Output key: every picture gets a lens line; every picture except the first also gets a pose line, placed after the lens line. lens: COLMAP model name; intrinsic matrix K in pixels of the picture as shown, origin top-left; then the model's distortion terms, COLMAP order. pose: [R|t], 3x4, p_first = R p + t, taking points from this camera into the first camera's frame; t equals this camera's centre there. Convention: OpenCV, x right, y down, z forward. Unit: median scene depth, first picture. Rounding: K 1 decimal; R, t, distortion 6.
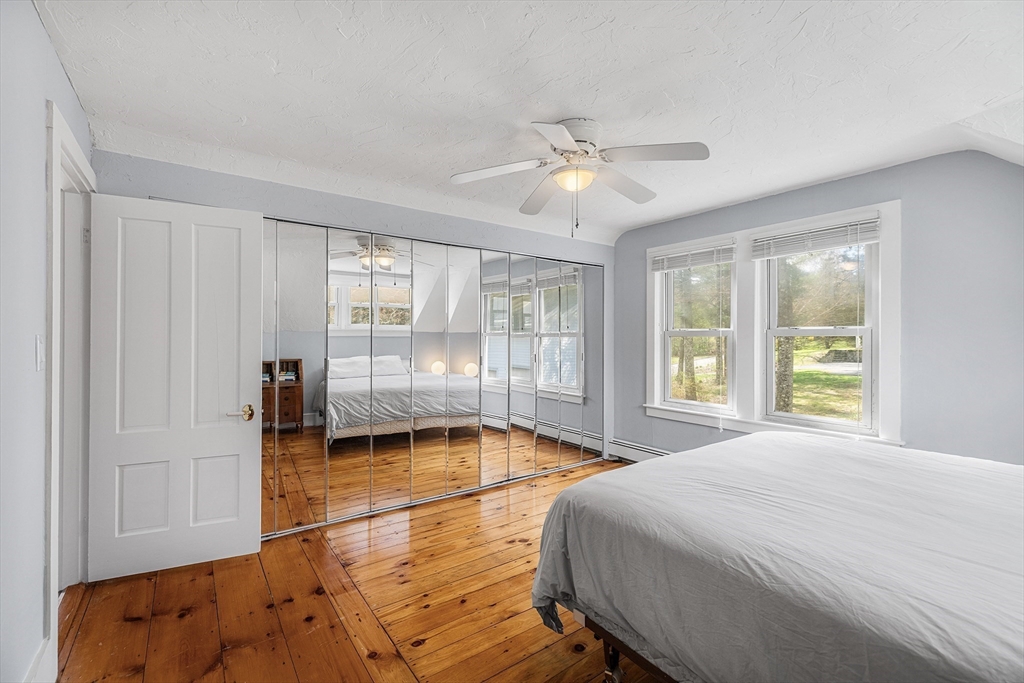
lens RADIAL K [[436.9, 0, 512.0], [0, 436.9, 341.5], [0, 0, 1]] dist [0.000453, -0.000282]
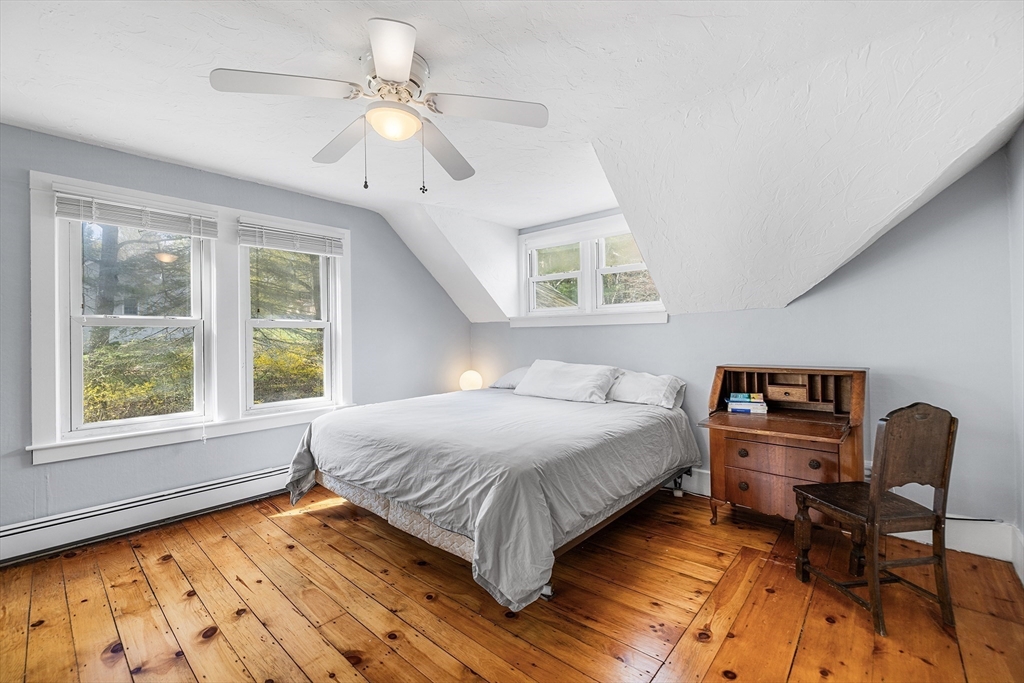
lens RADIAL K [[436.9, 0, 512.0], [0, 436.9, 341.5], [0, 0, 1]] dist [0.000453, -0.000282]
pose [[-0.209233, -0.025054, 0.977545, -0.451395], [-0.000221, 0.999673, 0.025574, -0.007238], [-0.977866, 0.005135, -0.209170, 0.615711]]
